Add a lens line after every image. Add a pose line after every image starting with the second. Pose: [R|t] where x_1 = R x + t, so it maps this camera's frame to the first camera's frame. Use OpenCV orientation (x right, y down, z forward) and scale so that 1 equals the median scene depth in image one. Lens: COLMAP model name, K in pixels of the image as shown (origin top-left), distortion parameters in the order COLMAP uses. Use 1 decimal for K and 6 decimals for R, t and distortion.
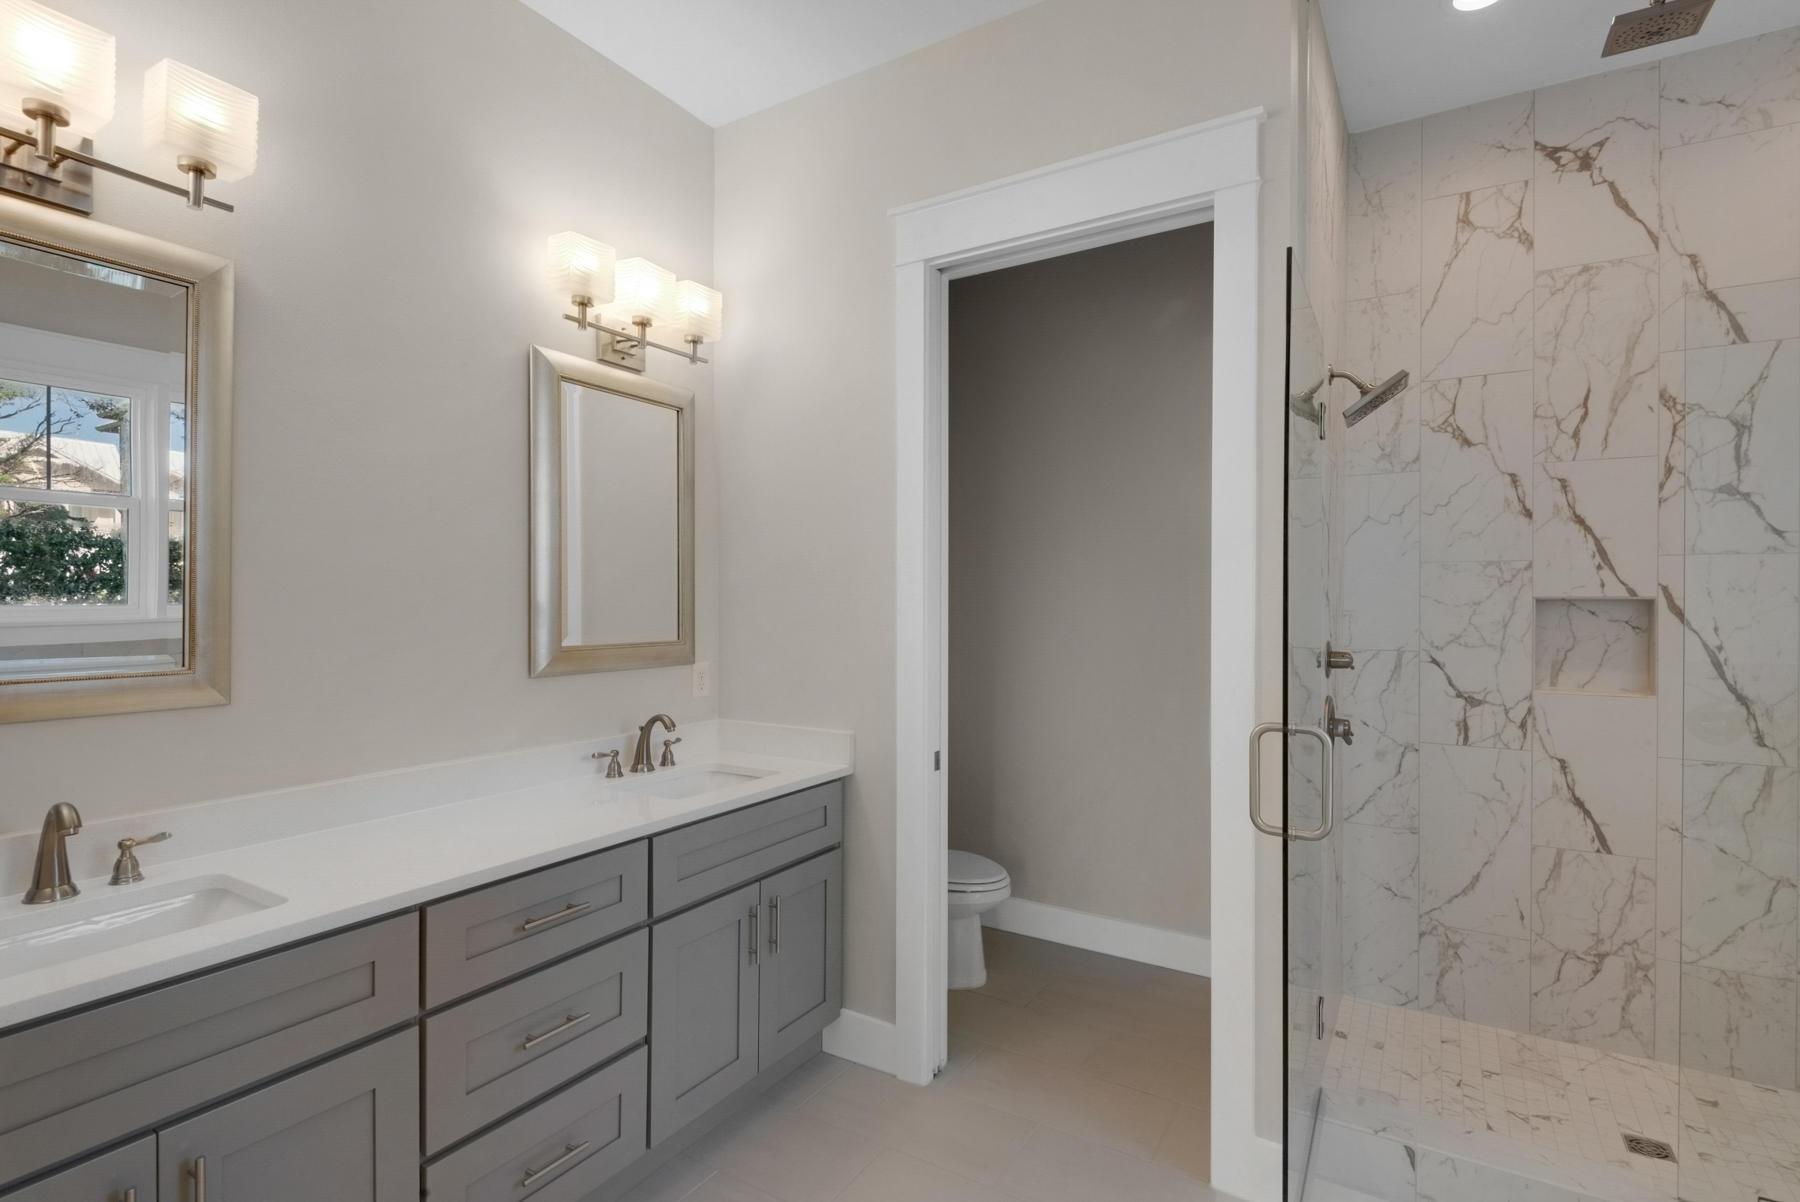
lens RADIAL K [[843.3, 0, 903.7], [0, 843.3, 594.4], [0, 0, 1]] dist [0.000371, 0.000498]
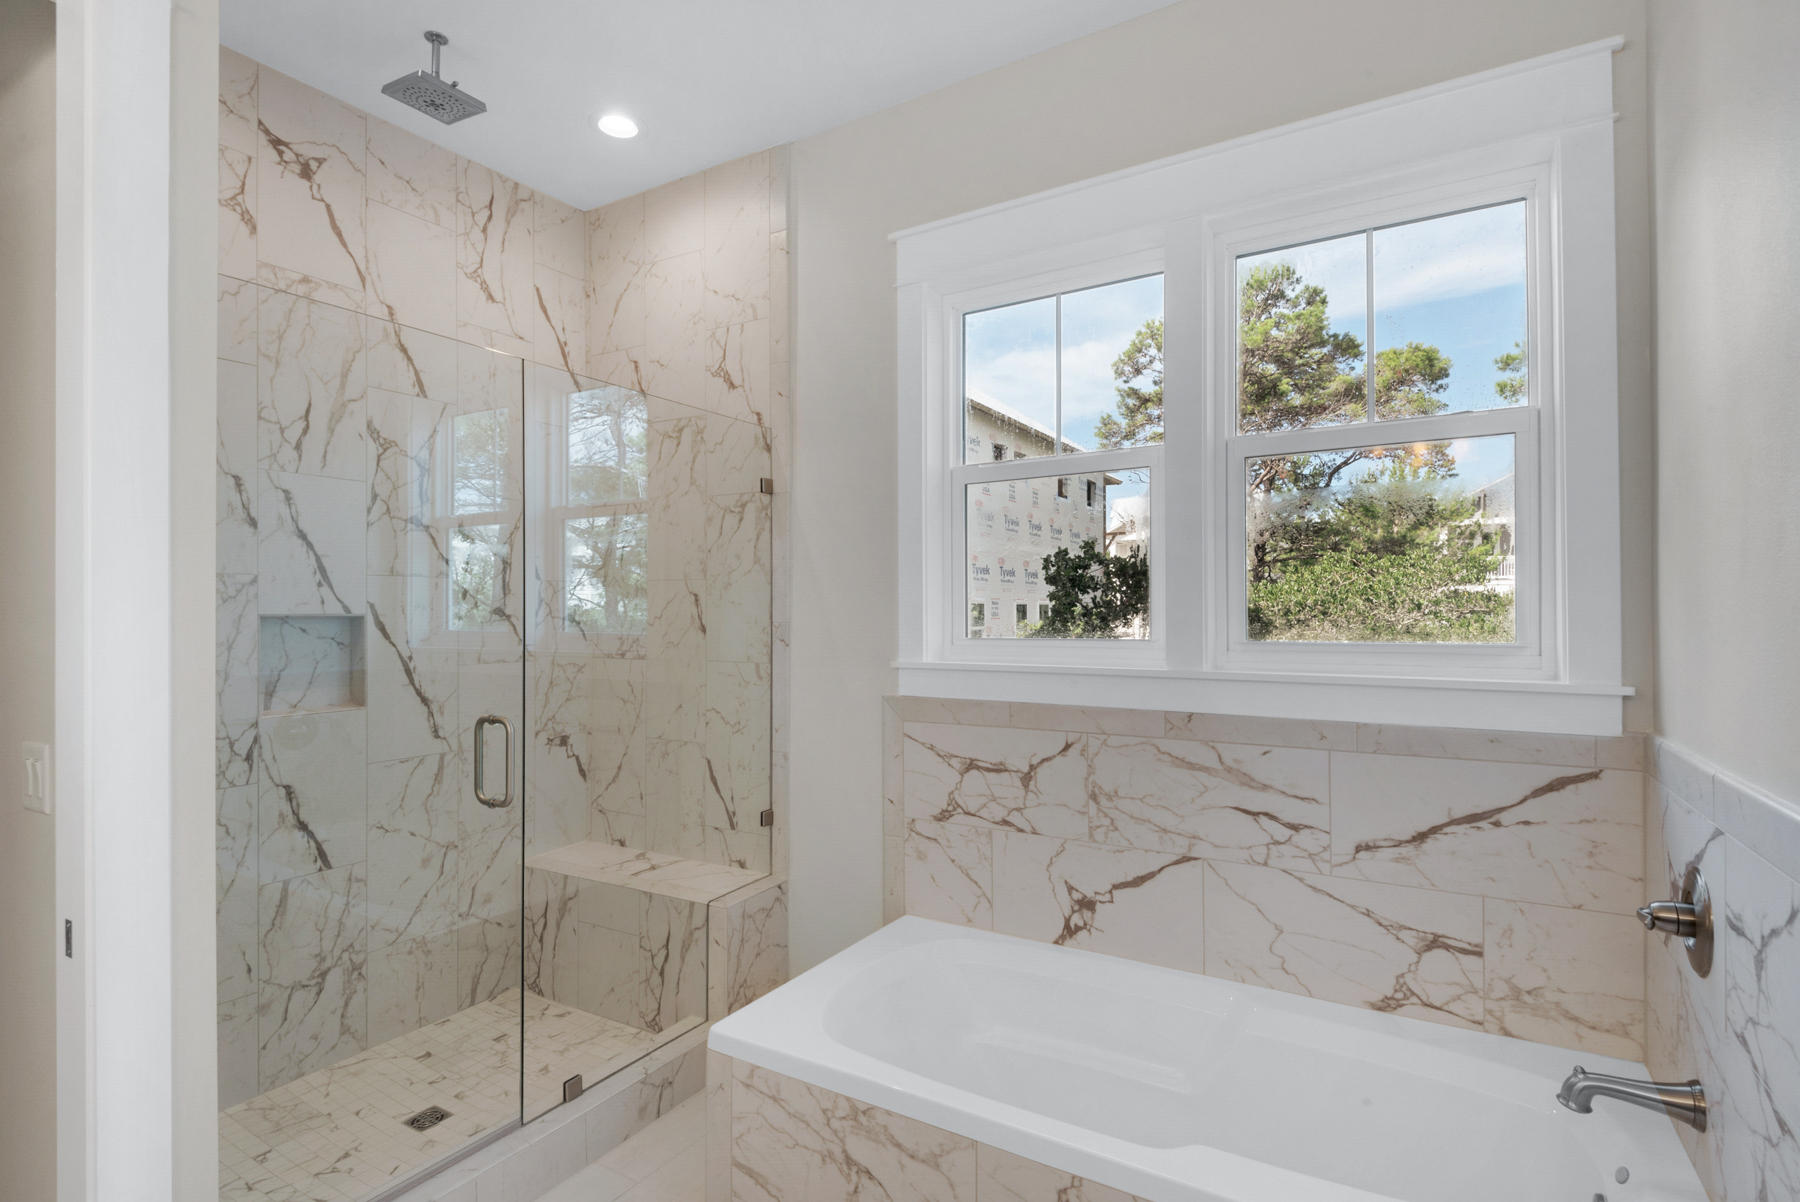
lens RADIAL K [[852.6, 0, 906.5], [0, 852.6, 603.4], [0, 0, 1]] dist [0.028069, -0.022795]
pose [[0.018940, 0.006725, 0.999798, -0.179759], [0.001123, 0.999977, -0.006747, -0.001969], [-0.999820, 0.001251, 0.018932, 0.291276]]
